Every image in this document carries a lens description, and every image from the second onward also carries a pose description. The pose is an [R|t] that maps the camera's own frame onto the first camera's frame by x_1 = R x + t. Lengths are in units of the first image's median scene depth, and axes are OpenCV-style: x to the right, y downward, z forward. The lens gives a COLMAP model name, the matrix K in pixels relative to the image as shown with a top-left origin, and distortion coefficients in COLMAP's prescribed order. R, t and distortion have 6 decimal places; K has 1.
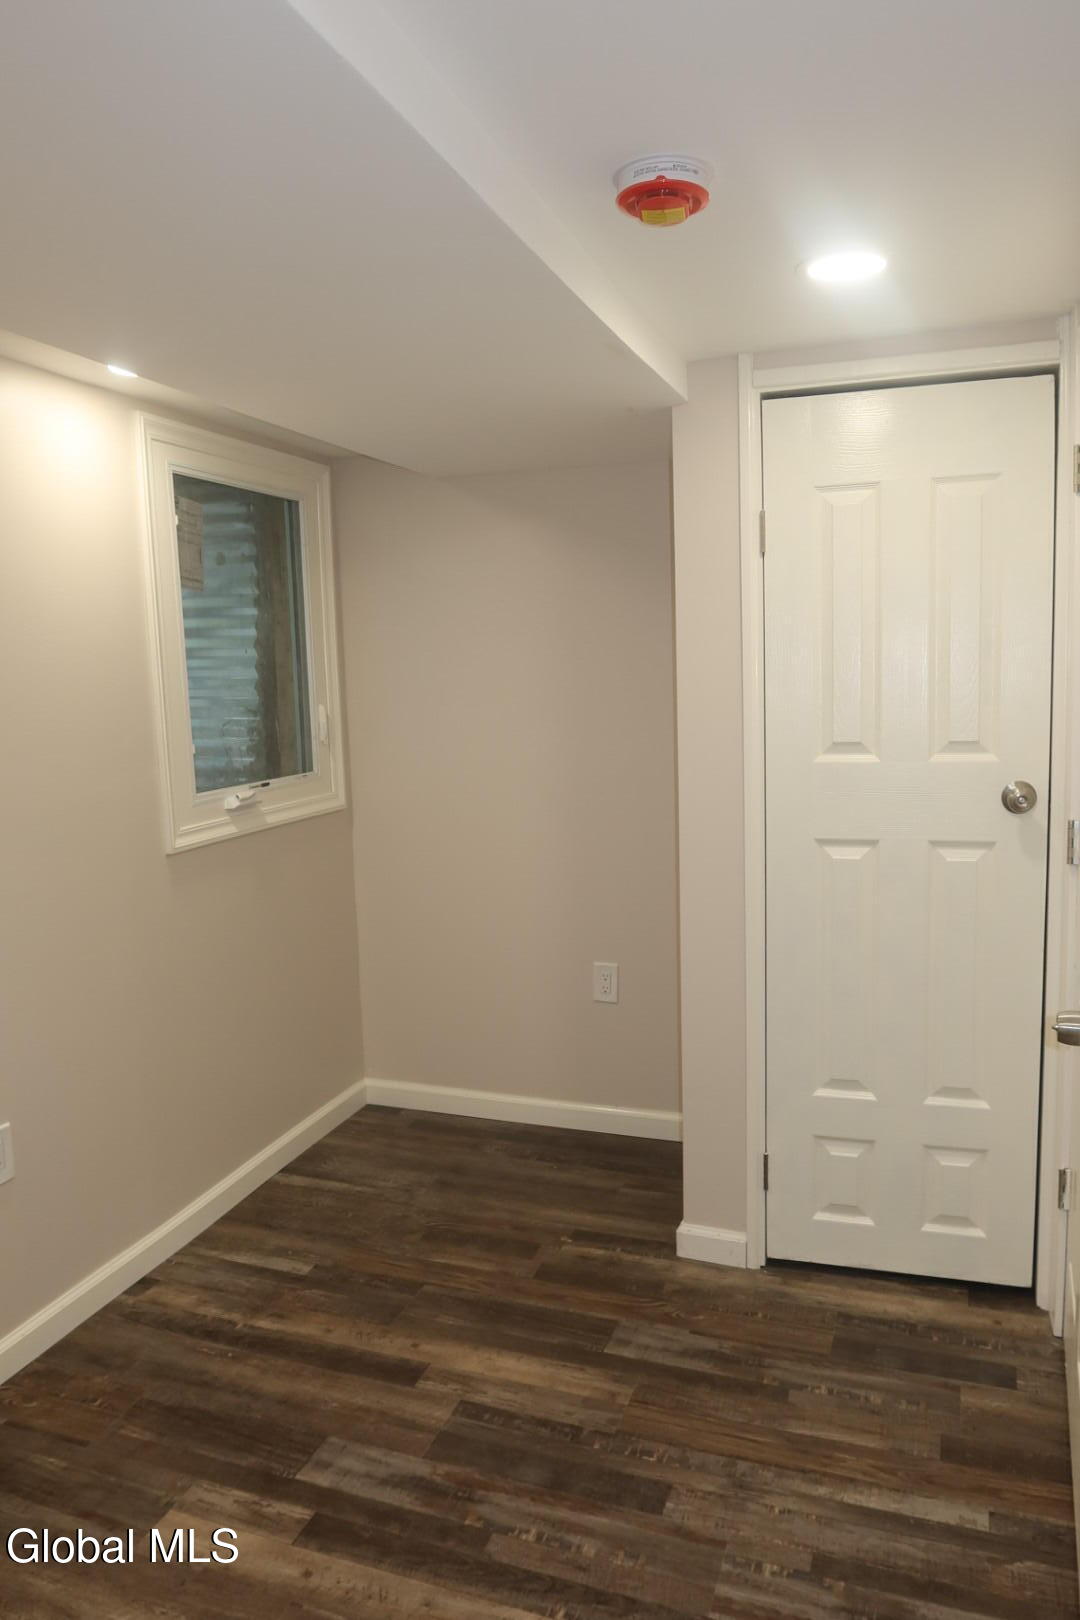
lens RADIAL K [[1109.4, 0, 541.2], [0, 1109.4, 810.5], [0, 0, 1]] dist [-0.026280, 0.003007]
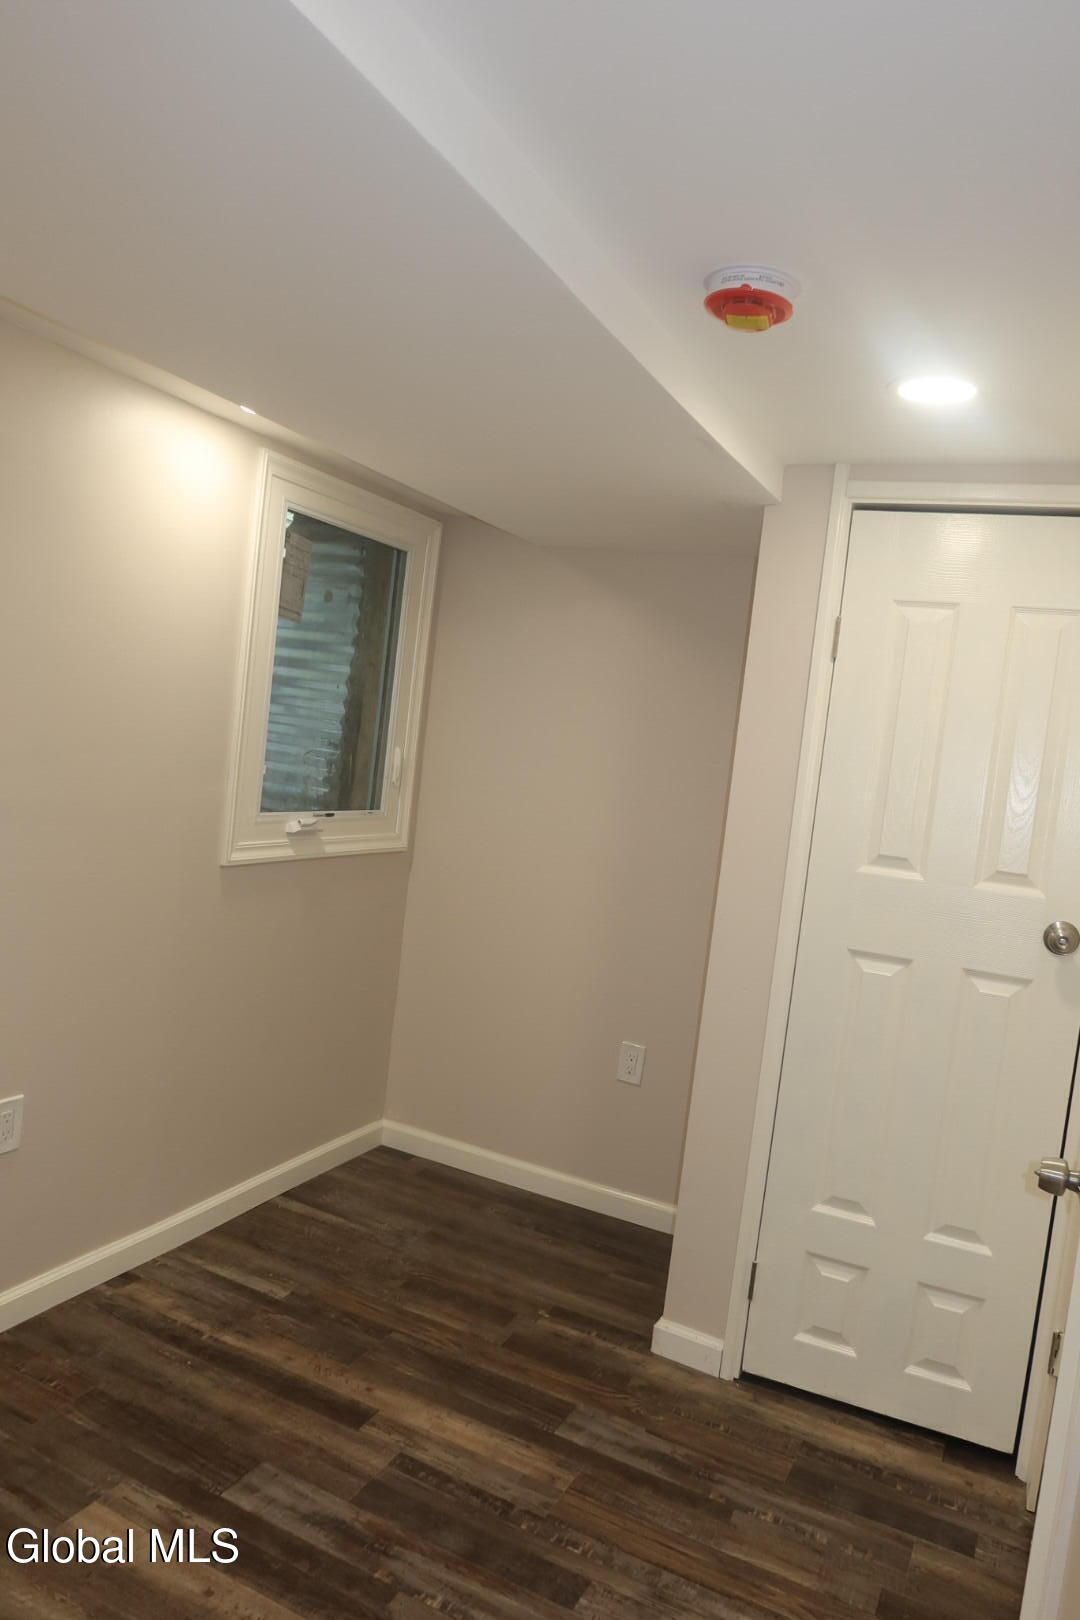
lens RADIAL K [[1109.4, 0, 541.4], [0, 1109.4, 810.5], [0, 0, 1]] dist [-0.026280, 0.003007]
pose [[0.984691, 0.147241, -0.093294, 0.057519], [-0.153126, 0.986420, -0.059389, 0.005189], [0.083283, 0.072765, 0.993866, -0.013439]]
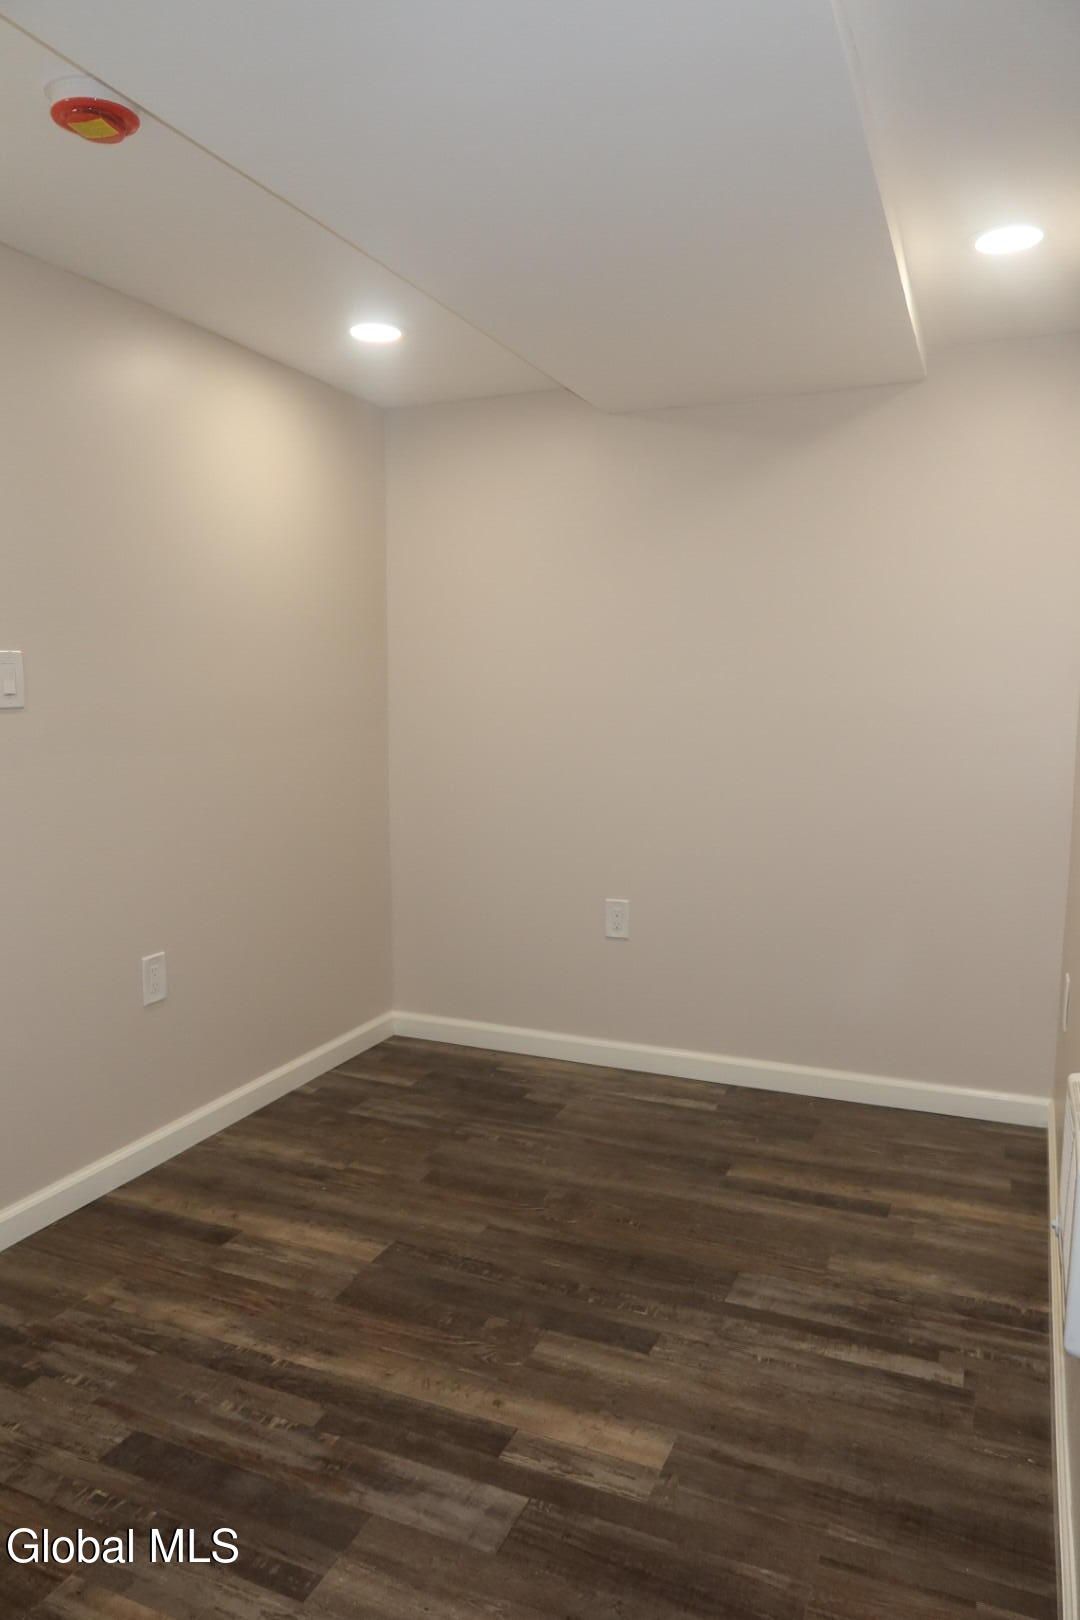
lens RADIAL K [[1109.4, 0, 540.8], [0, 1109.4, 812.2], [0, 0, 1]] dist [-0.026280, 0.003007]
pose [[-0.998133, 0.012010, 0.059891, -0.255365], [0.026019, 0.970676, 0.238979, -0.082063], [-0.055265, 0.240091, -0.969176, 1.480876]]
